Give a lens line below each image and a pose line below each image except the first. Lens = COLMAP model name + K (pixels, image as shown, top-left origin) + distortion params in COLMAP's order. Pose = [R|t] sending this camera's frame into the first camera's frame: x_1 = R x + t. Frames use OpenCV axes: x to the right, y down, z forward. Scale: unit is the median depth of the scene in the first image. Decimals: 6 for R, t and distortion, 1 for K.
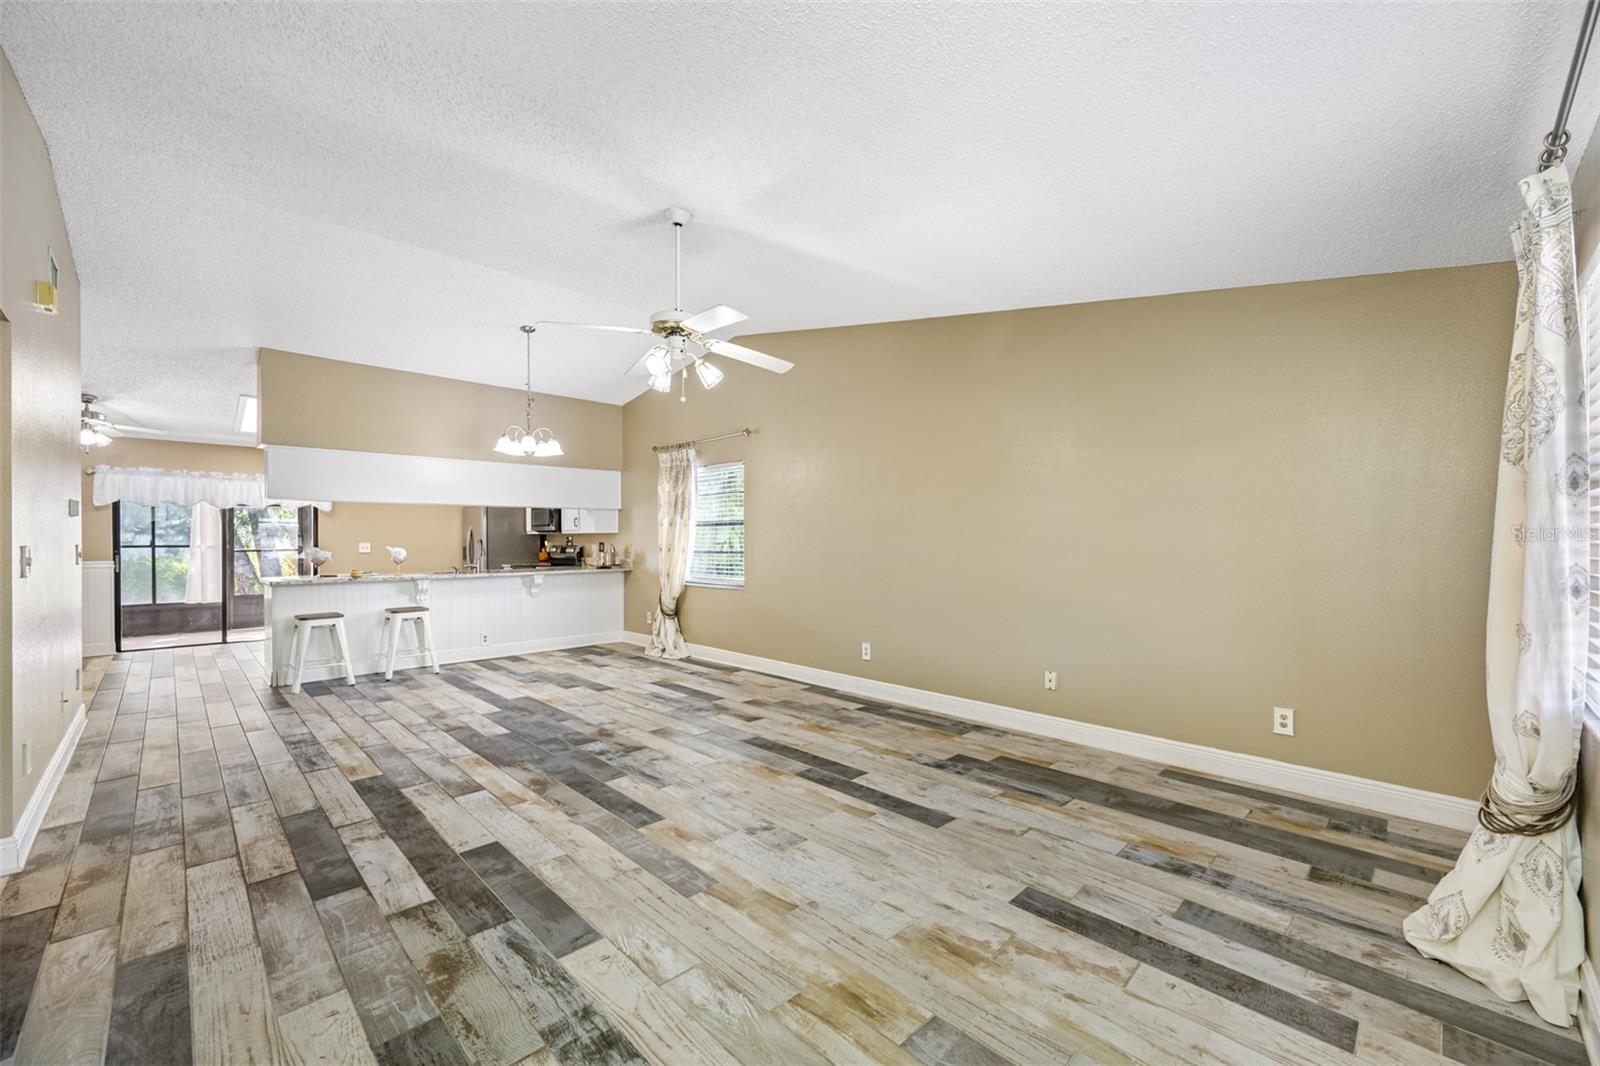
lens RADIAL K [[634.5, 0, 801.9], [0, 634.5, 543.7], [0, 0, 1]] dist [-0.000499, -0.000144]
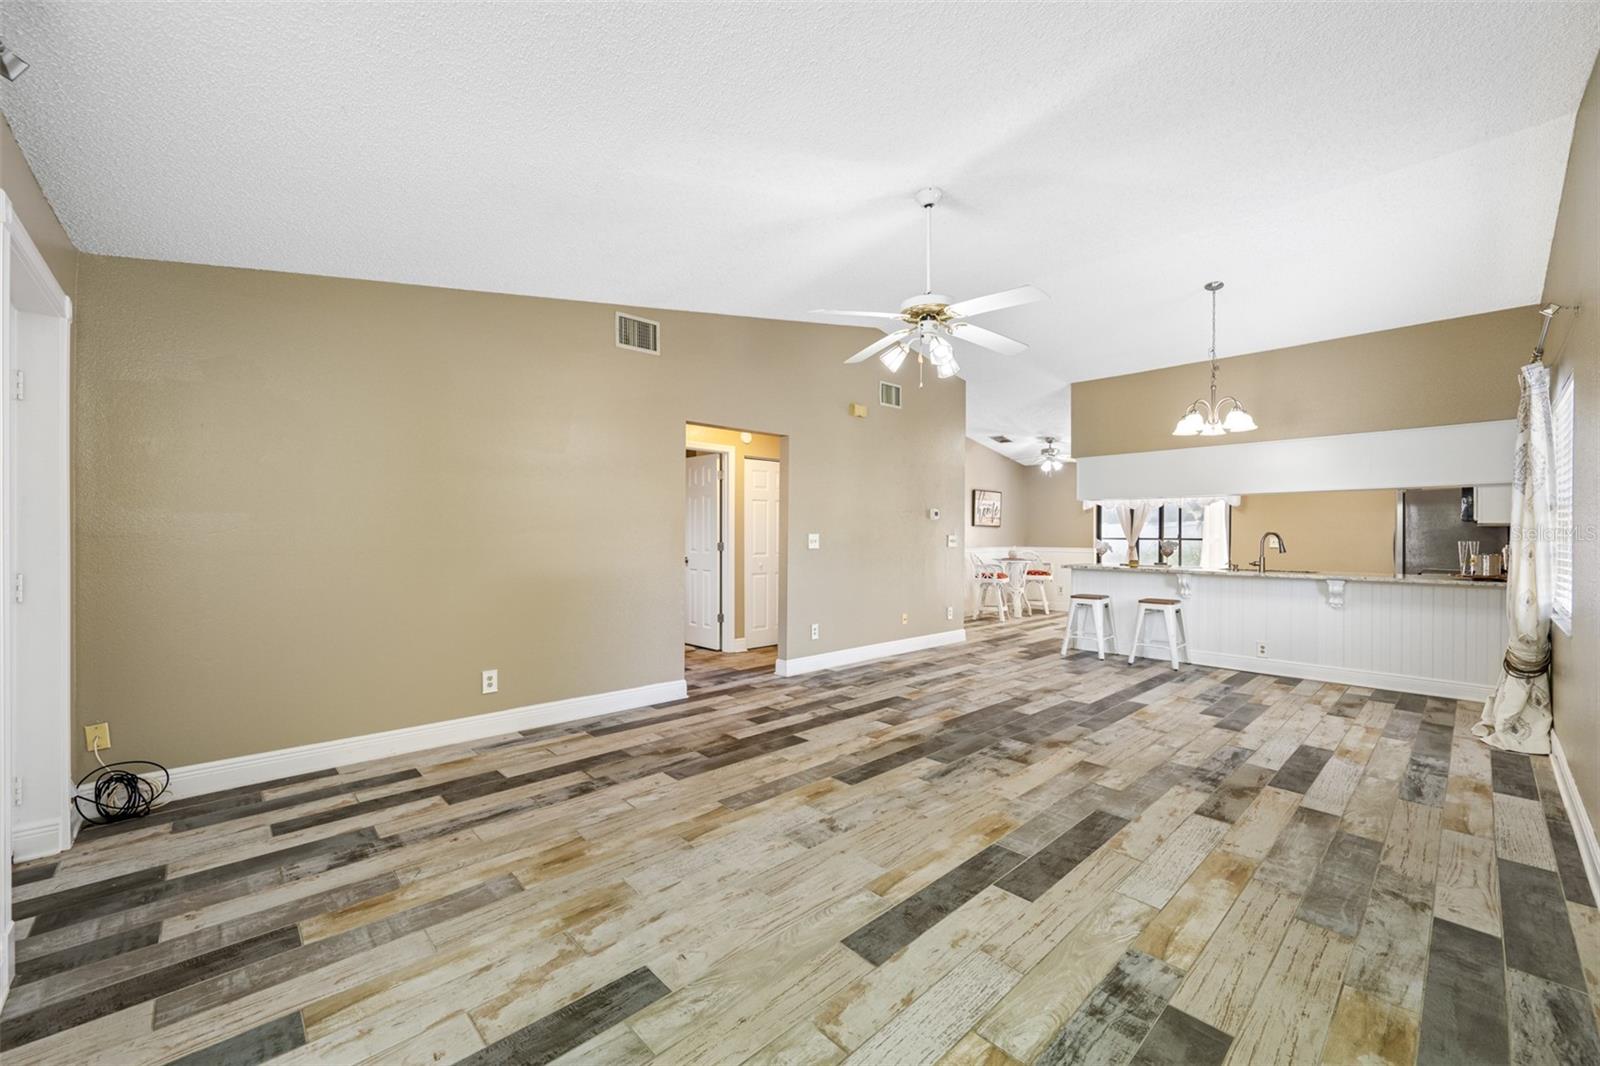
lens RADIAL K [[638.2, 0, 800.0], [0, 638.2, 536.5], [0, 0, 1]] dist [-0.001220, 0.000157]
pose [[-0.032084, 0.006011, -0.999467, 0.654291], [-0.011349, 0.999915, 0.006378, -0.000913], [0.999421, 0.011547, -0.032013, 0.696481]]
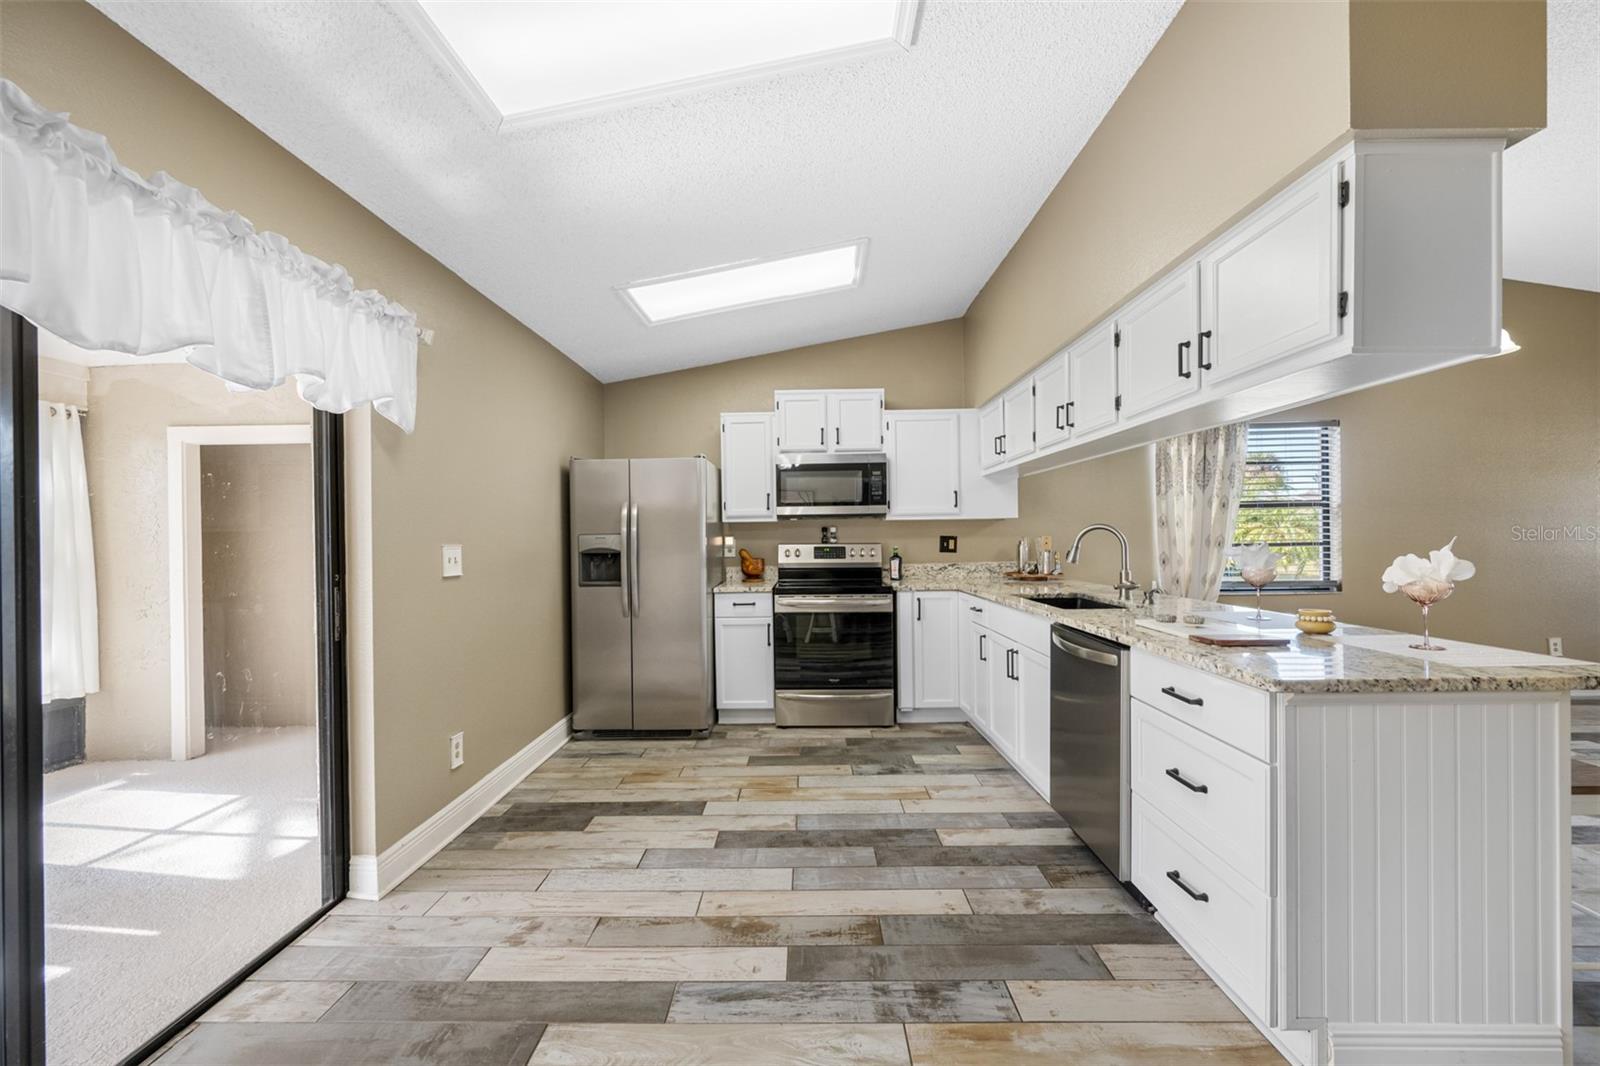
lens RADIAL K [[649.9, 0, 800.0], [0, 649.9, 533.0], [0, 0, 1]] dist [0.000497, -0.000025]
pose [[0.717269, -0.005930, 0.696771, -1.755891], [0.017529, 0.999801, -0.009535, -0.002913], [-0.696576, 0.019053, 0.717230, 1.445393]]
